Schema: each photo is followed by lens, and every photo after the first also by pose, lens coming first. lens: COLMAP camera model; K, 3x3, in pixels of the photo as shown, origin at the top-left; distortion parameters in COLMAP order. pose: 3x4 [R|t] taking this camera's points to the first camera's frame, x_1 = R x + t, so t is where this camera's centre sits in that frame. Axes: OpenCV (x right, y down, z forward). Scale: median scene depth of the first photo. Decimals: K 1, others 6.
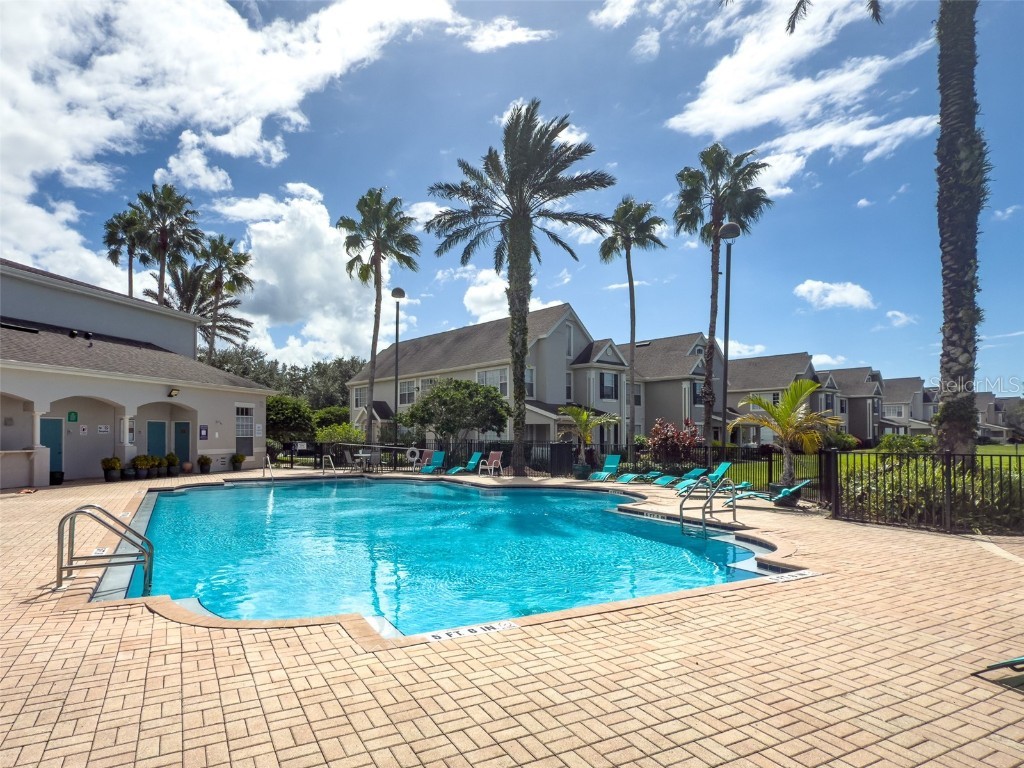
lens RADIAL K [[571.2, 0, 507.9], [0, 571.2, 430.3], [0, 0, 1]] dist [-0.022750, -0.001117]
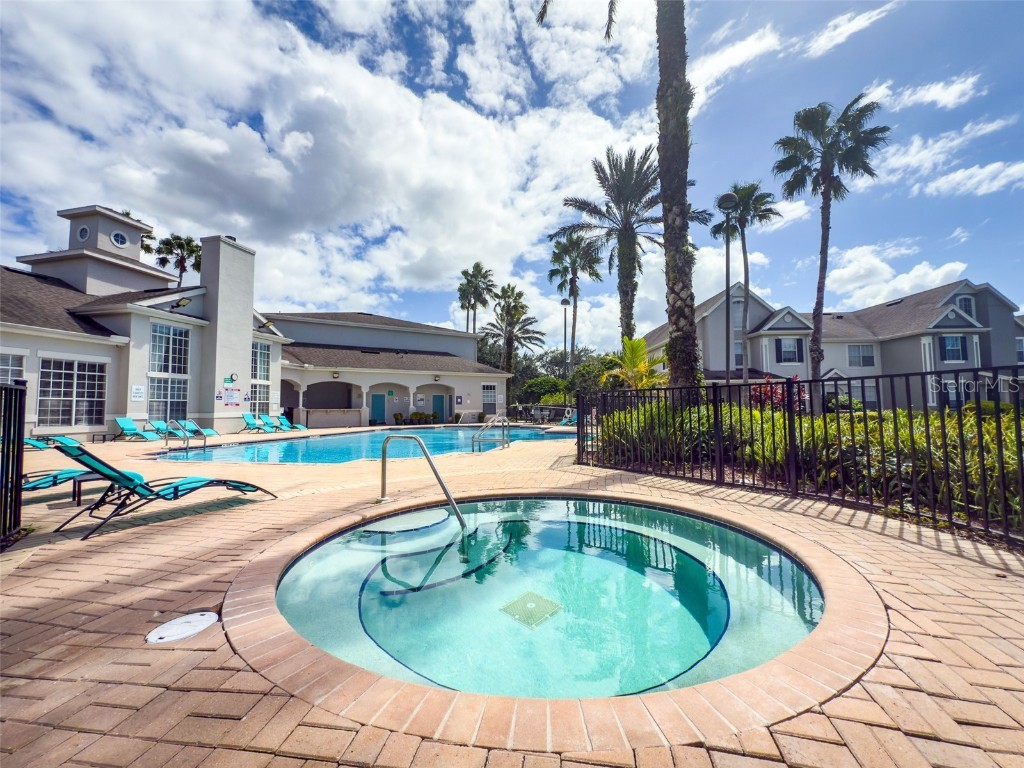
lens RADIAL K [[422.9, 0, 512.0], [0, 422.9, 384.0], [0, 0, 1]] dist [-0.000972, 0.000116]
pose [[0.767664, -0.047078, -0.639121, 0.284393], [0.018908, 0.998528, -0.050842, 0.015374], [0.640573, 0.026945, 0.767424, 0.066343]]
